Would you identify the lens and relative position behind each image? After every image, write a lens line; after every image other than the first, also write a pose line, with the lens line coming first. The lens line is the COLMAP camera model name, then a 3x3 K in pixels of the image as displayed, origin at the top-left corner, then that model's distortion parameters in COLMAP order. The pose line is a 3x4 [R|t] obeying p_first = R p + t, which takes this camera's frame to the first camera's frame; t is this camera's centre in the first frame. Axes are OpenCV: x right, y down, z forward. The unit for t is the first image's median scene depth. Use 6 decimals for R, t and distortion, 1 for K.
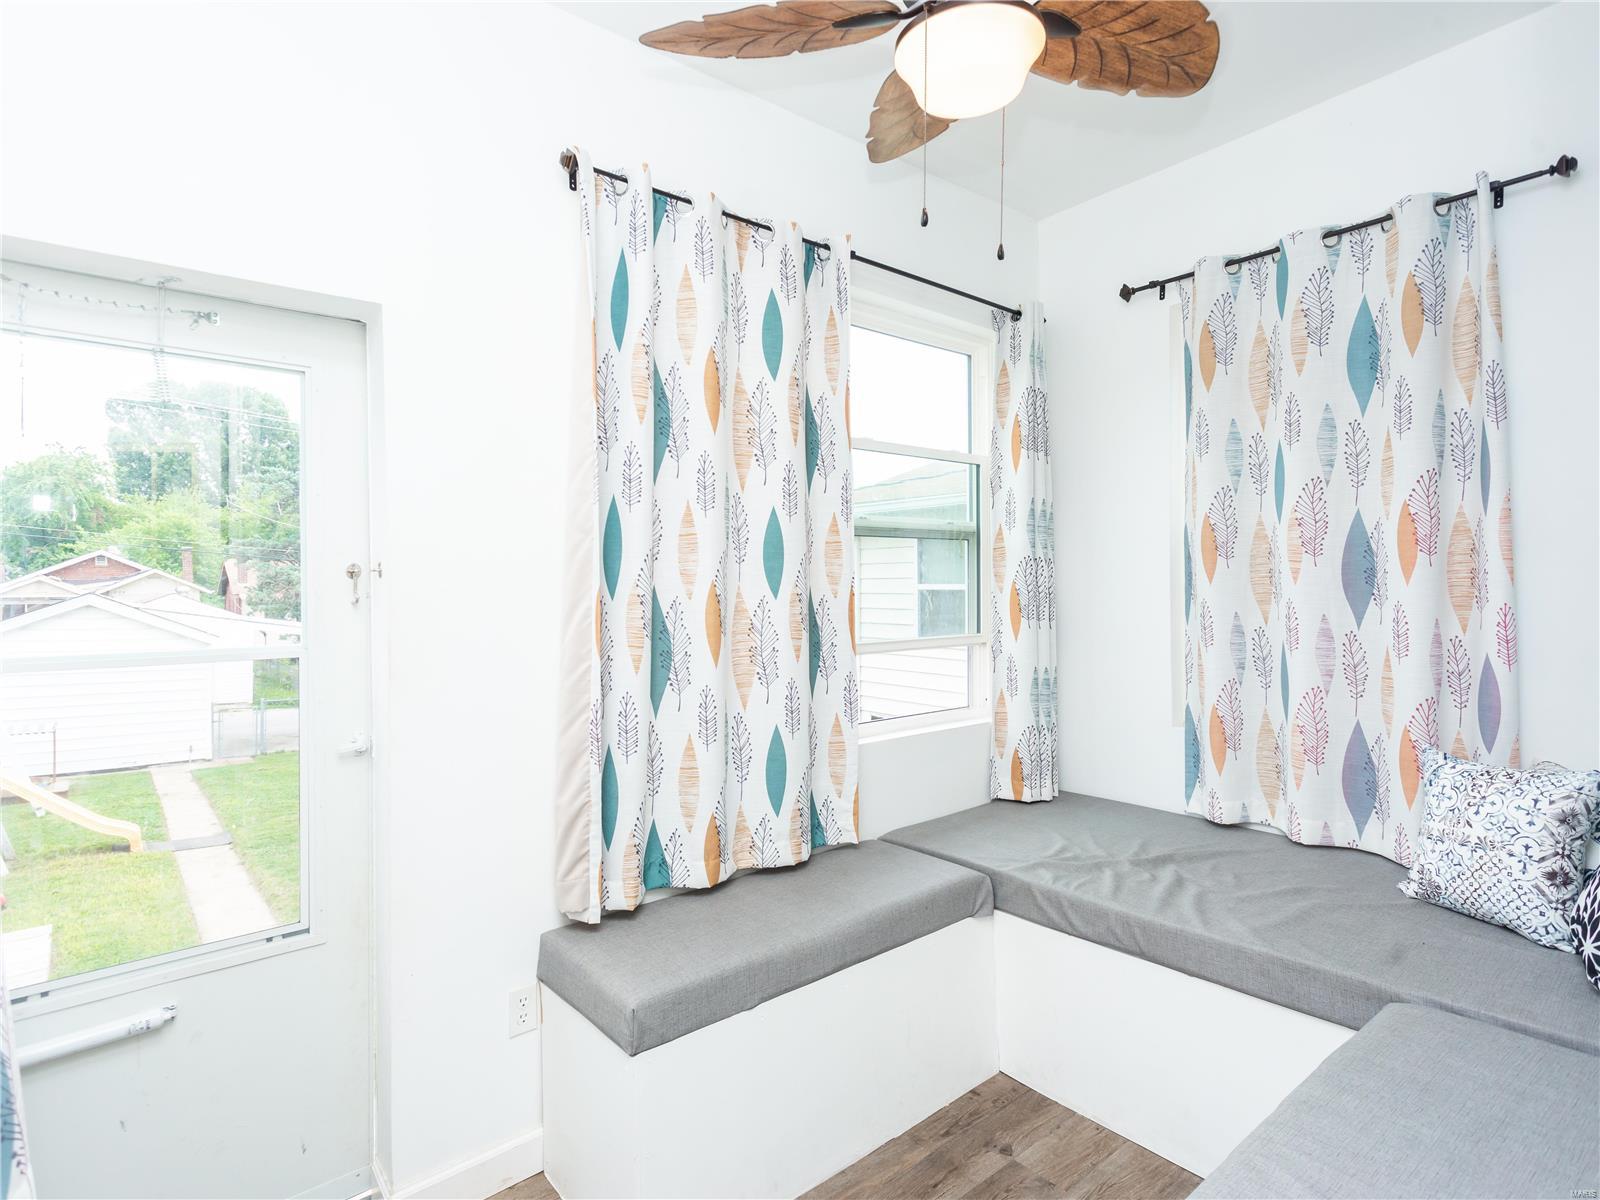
lens RADIAL K [[843.6, 0, 795.1], [0, 843.6, 586.9], [0, 0, 1]] dist [0.000063, 0.006394]
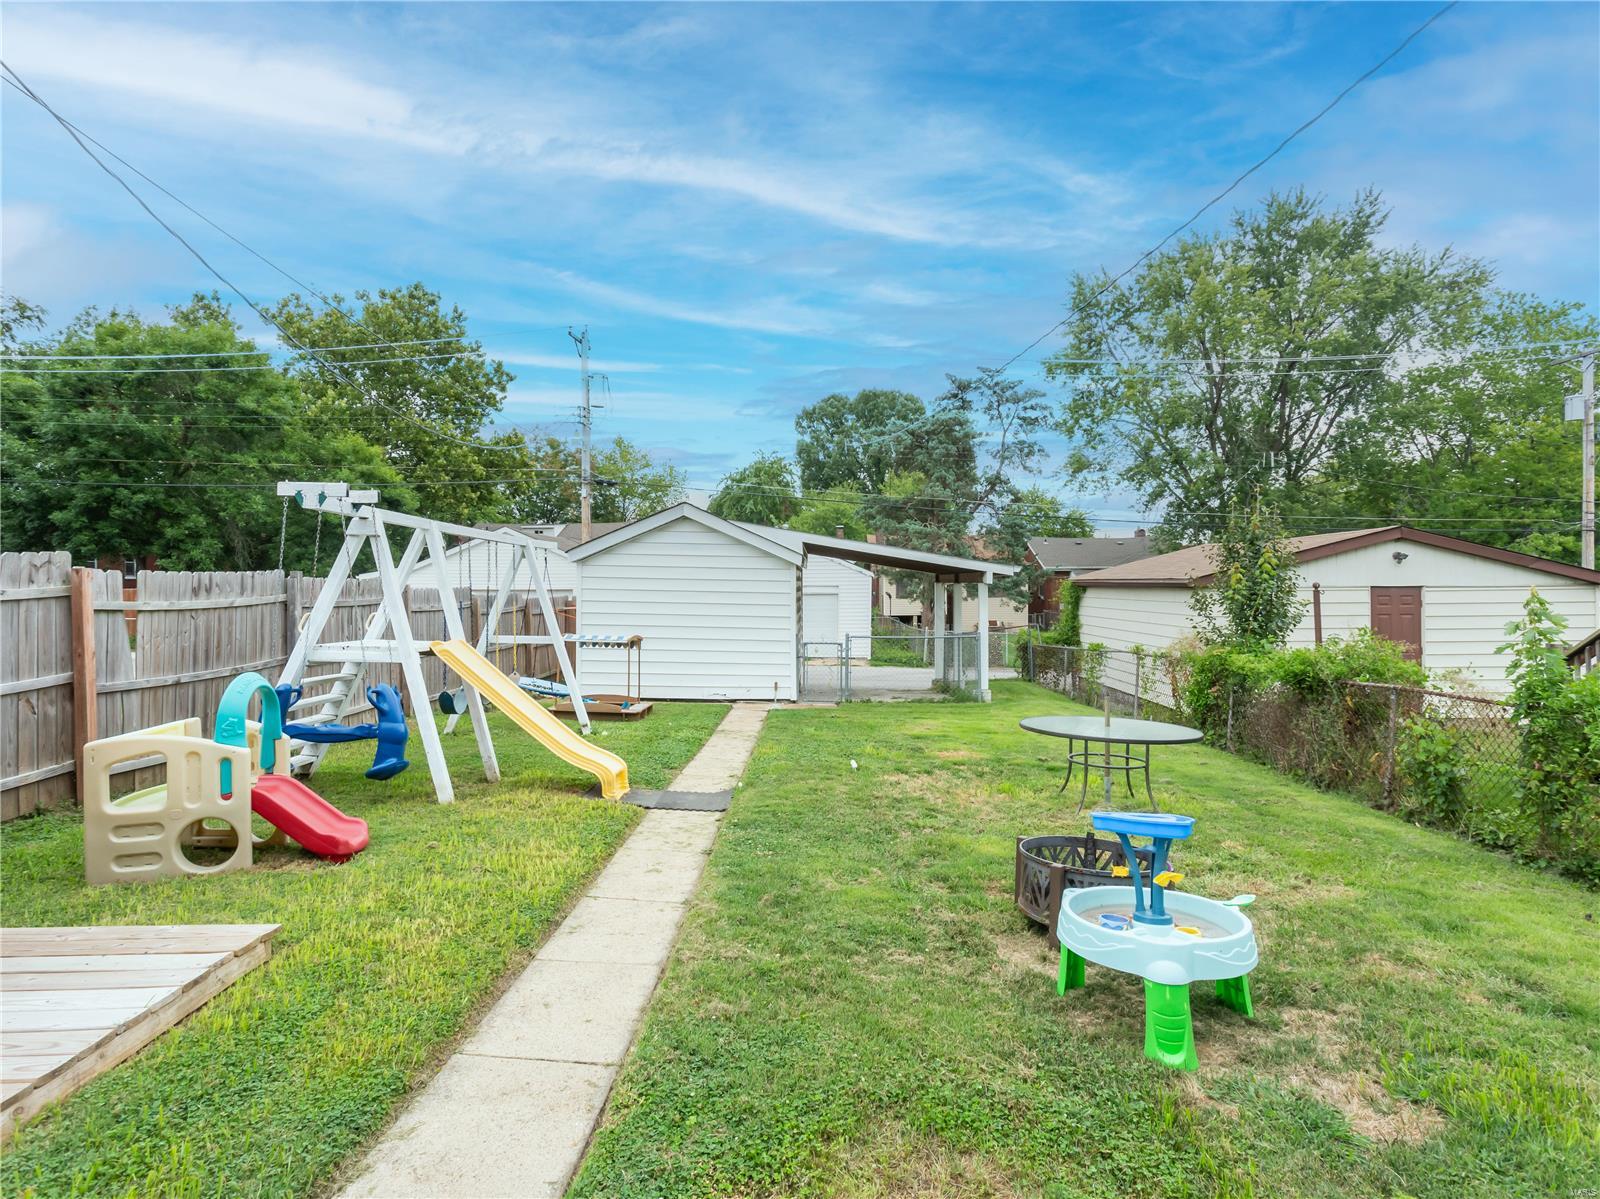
lens RADIAL K [[843.6, 0, 790.6], [0, 843.6, 584.2], [0, 0, 1]] dist [0.000063, 0.006394]
pose [[0.760254, 0.002031, -0.649622, -0.033167], [-0.000383, 0.999996, 0.002679, 0.019722], [0.649625, -0.001788, 0.760252, 0.081674]]
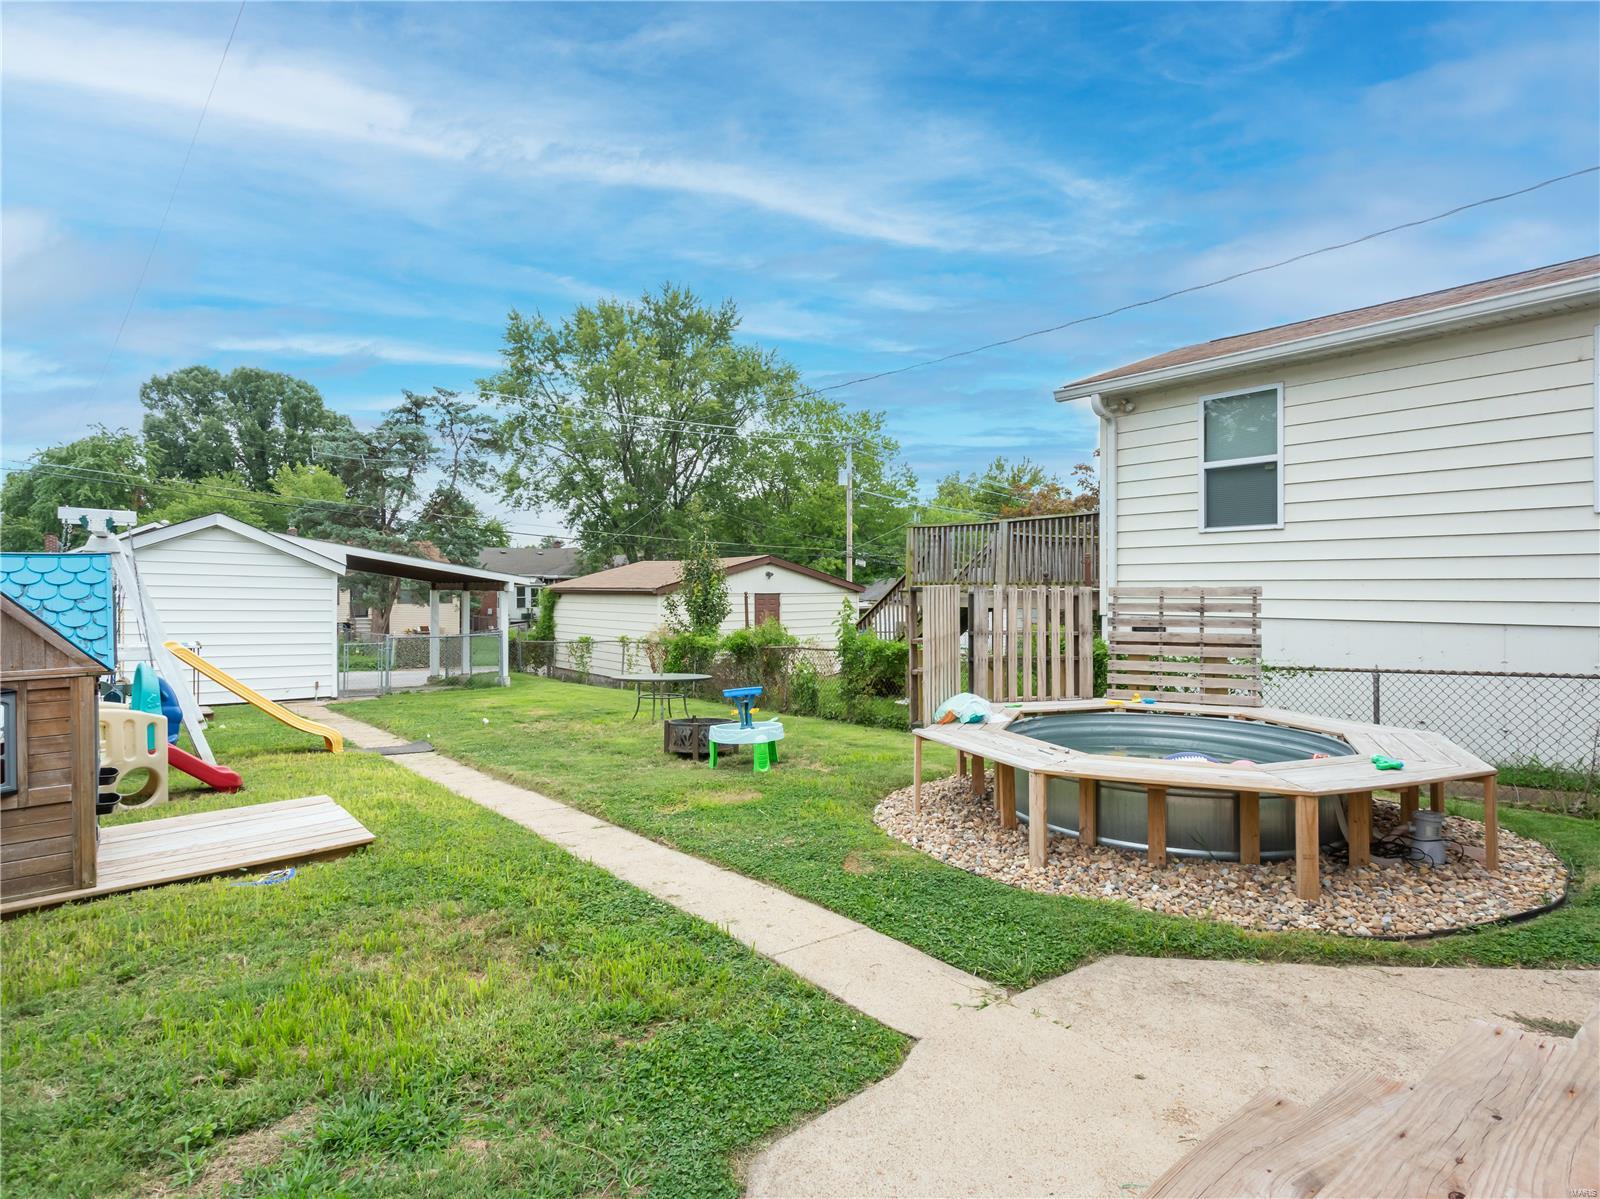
lens RADIAL K [[843.6, 0, 790.4], [0, 843.6, 587.5], [0, 0, 1]] dist [0.000063, 0.006394]
pose [[0.999891, 0.002516, -0.014521, -0.040398], [-0.002539, 0.999996, -0.001554, 0.019091], [0.014517, 0.001591, 0.999893, 0.016838]]
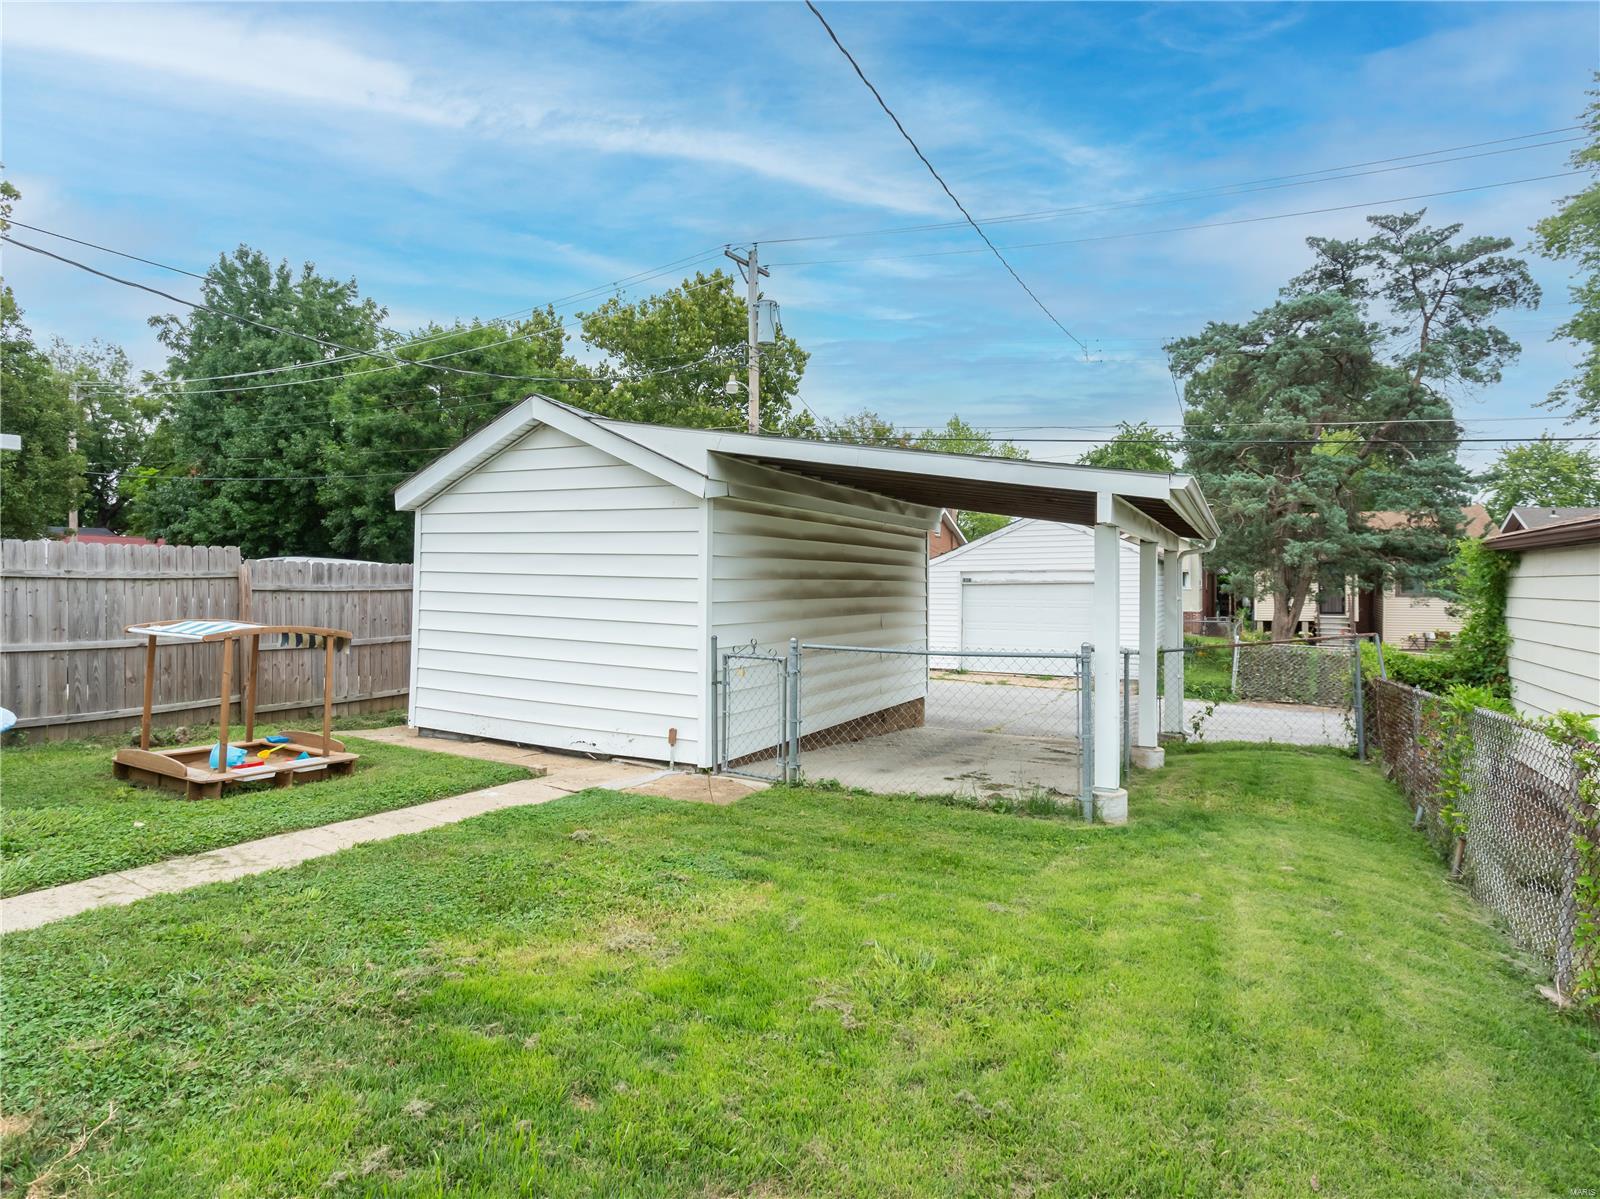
lens RADIAL K [[843.6, 0, 793.7], [0, 843.6, 585.5], [0, 0, 1]] dist [0.000063, 0.006394]
pose [[0.386207, 0.003699, -0.922405, -0.064810], [-0.003816, 0.999990, 0.002412, 0.025605], [0.922404, 0.002588, 0.386217, 0.202727]]
